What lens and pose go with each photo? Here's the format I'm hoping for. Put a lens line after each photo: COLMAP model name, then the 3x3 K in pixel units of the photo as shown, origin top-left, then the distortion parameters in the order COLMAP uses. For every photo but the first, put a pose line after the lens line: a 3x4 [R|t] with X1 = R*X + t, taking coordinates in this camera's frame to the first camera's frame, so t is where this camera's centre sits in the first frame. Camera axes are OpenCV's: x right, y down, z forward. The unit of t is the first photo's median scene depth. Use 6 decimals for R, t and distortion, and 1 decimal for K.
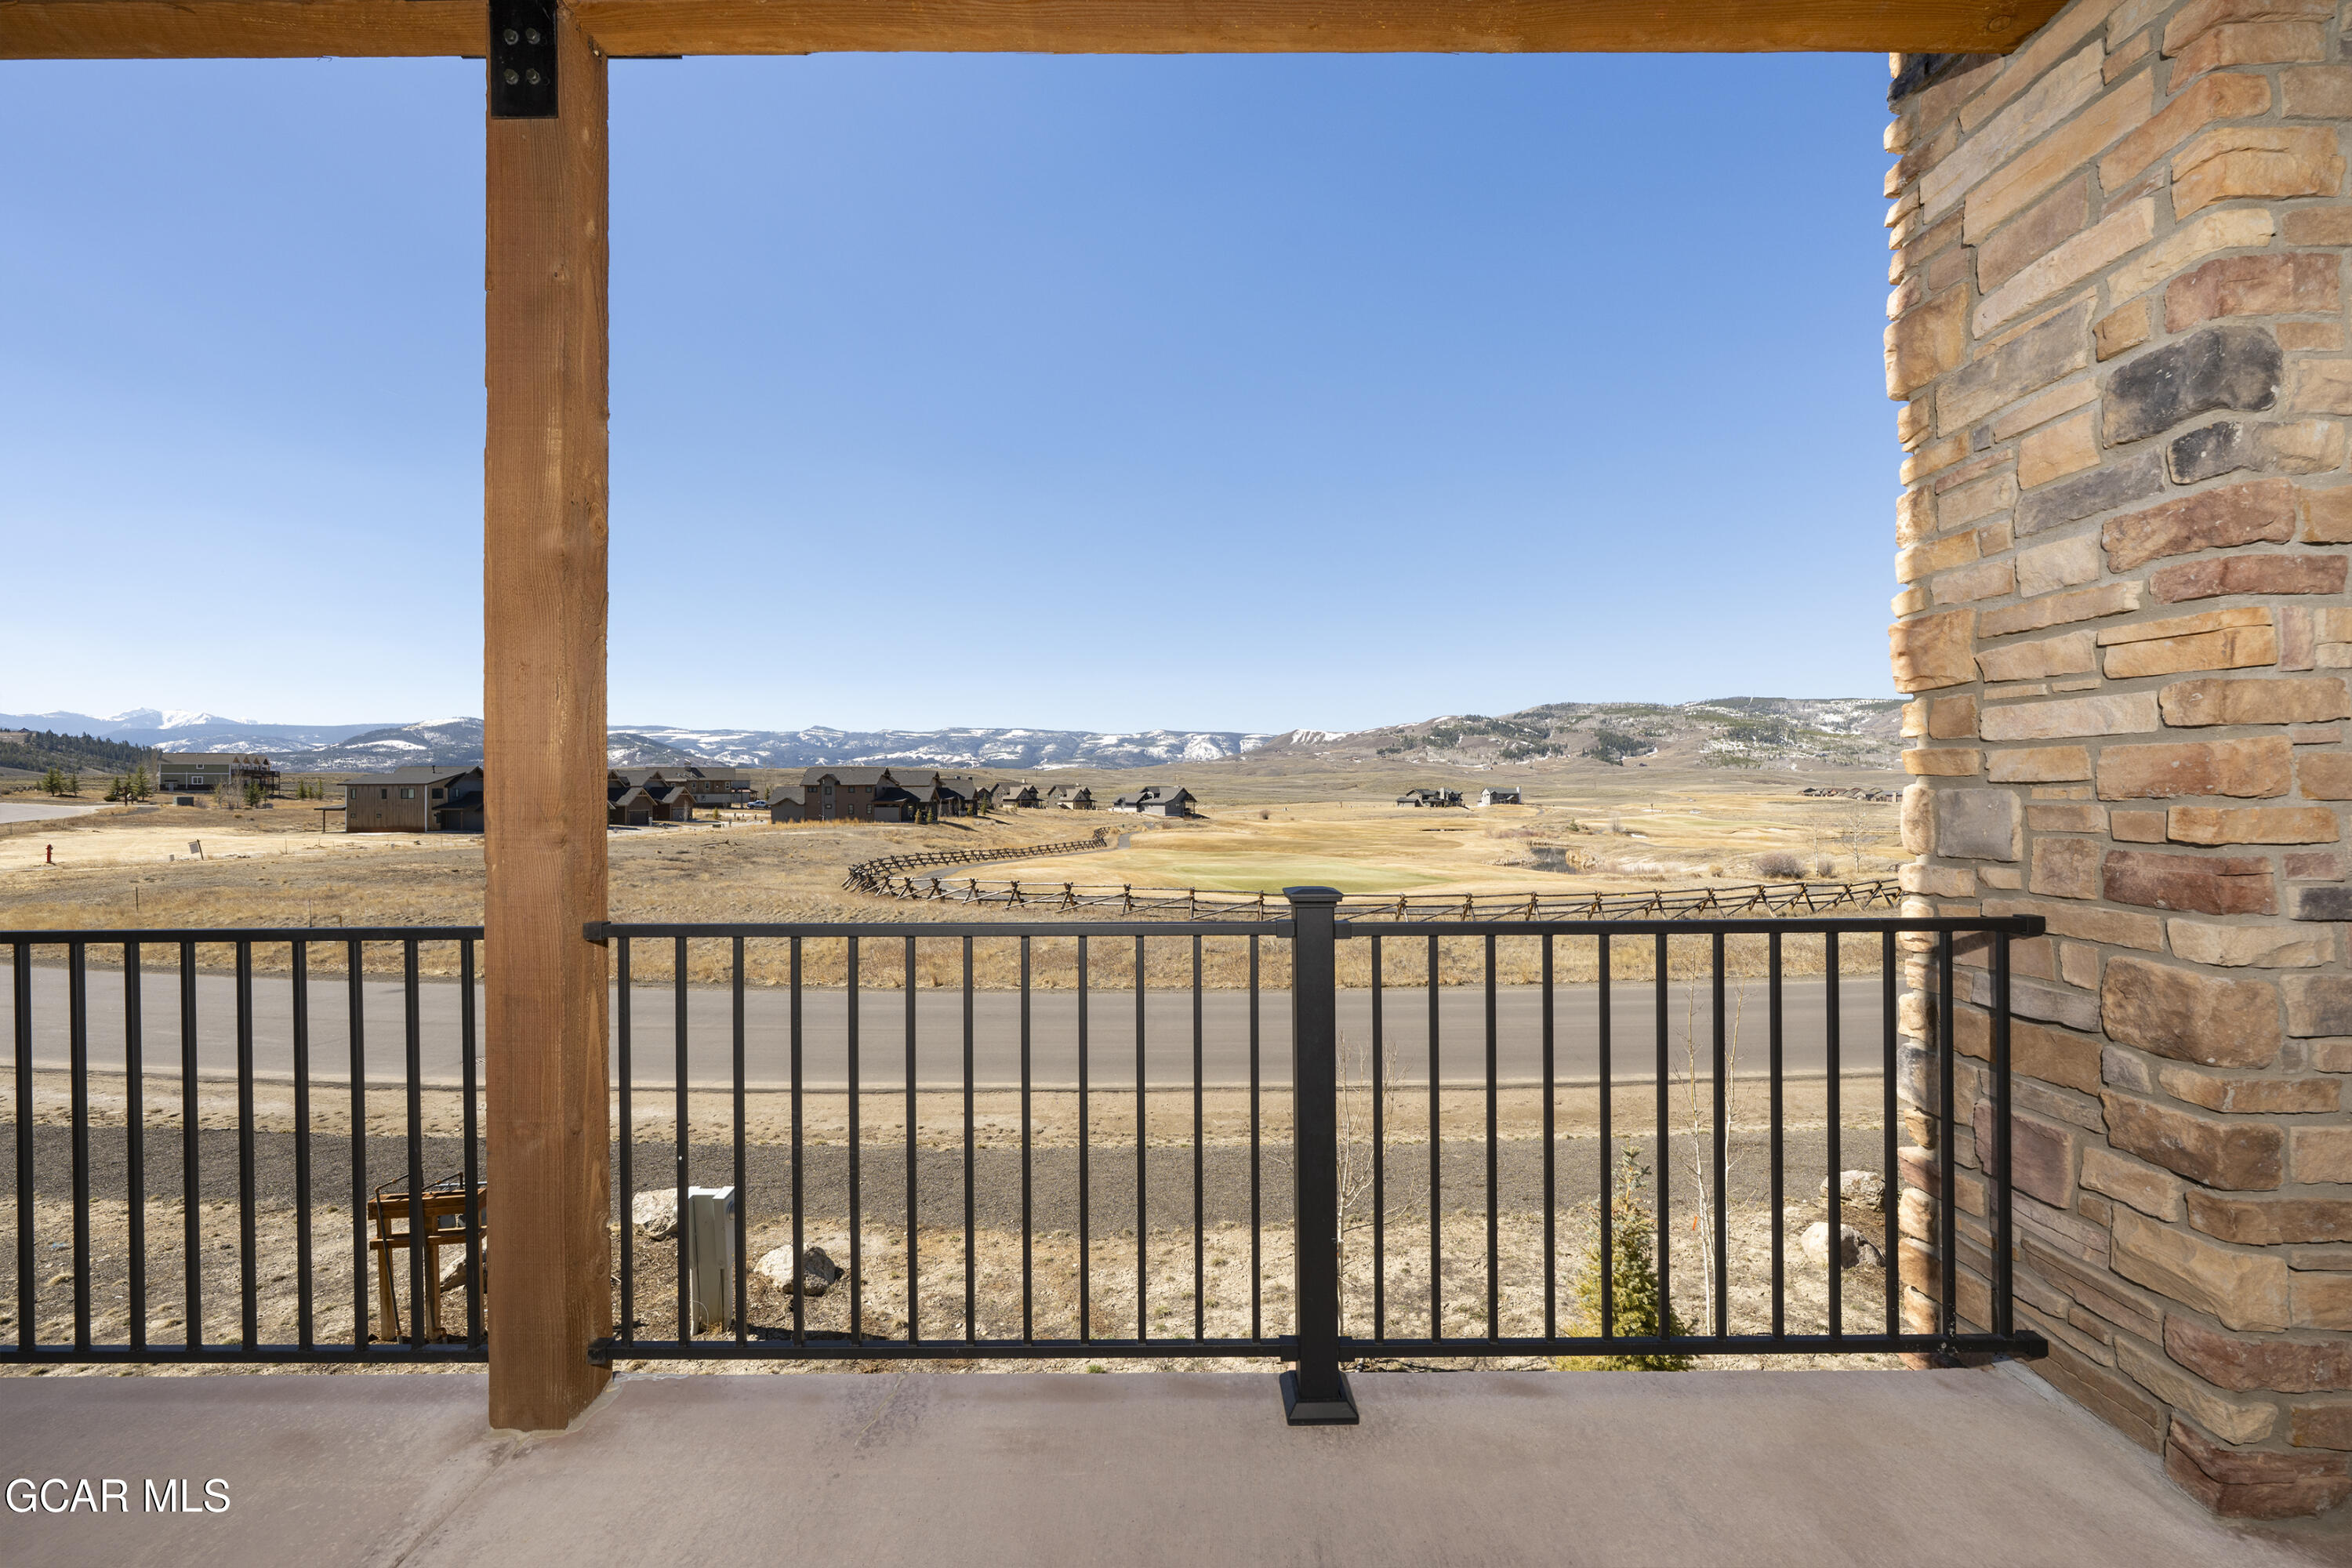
lens RADIAL K [[950.9, 0, 1176.0], [0, 950.9, 784.0], [0, 0, 1]] dist [0.000066, 0.000021]
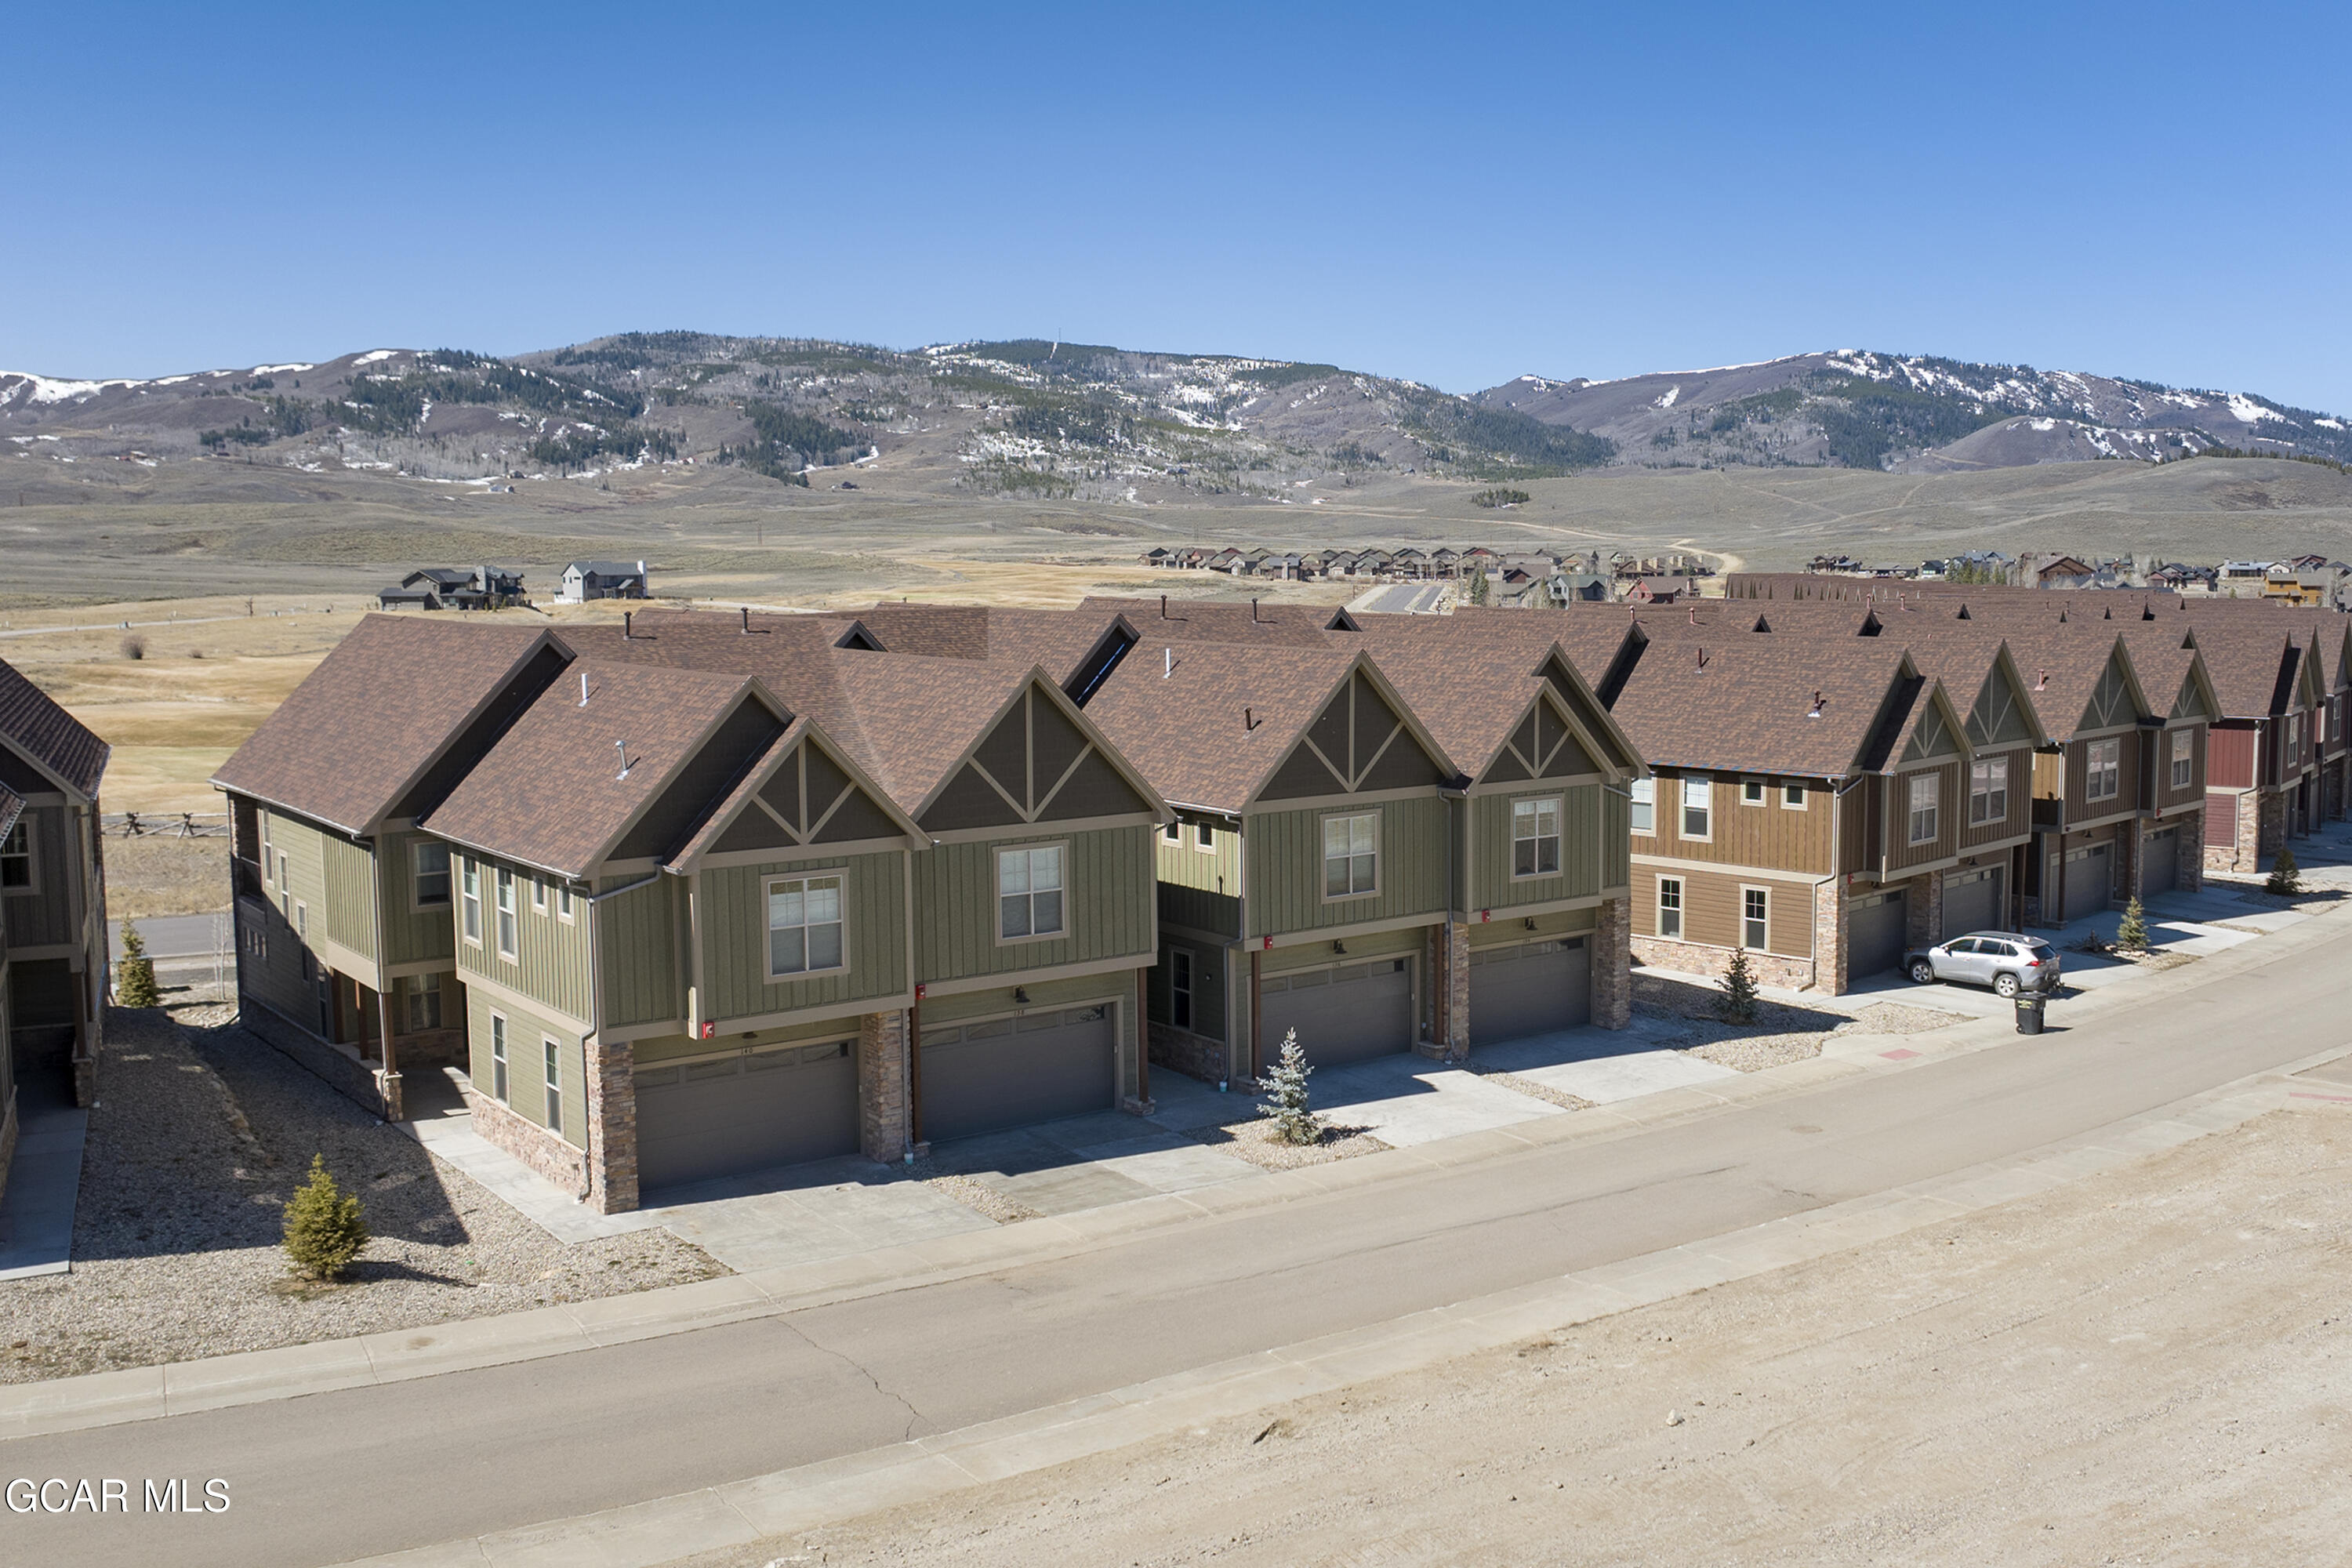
lens RADIAL K [[1441.5, 0, 1176.0], [0, 1441.5, 784.0], [0, 0, 1]] dist [-0.000229, -0.000084]
pose [[0.825732, -0.066095, 0.560177, 0.225621], [0.004100, 0.993788, 0.111212, 0.044884], [-0.564048, -0.089534, 0.820874, 0.338103]]
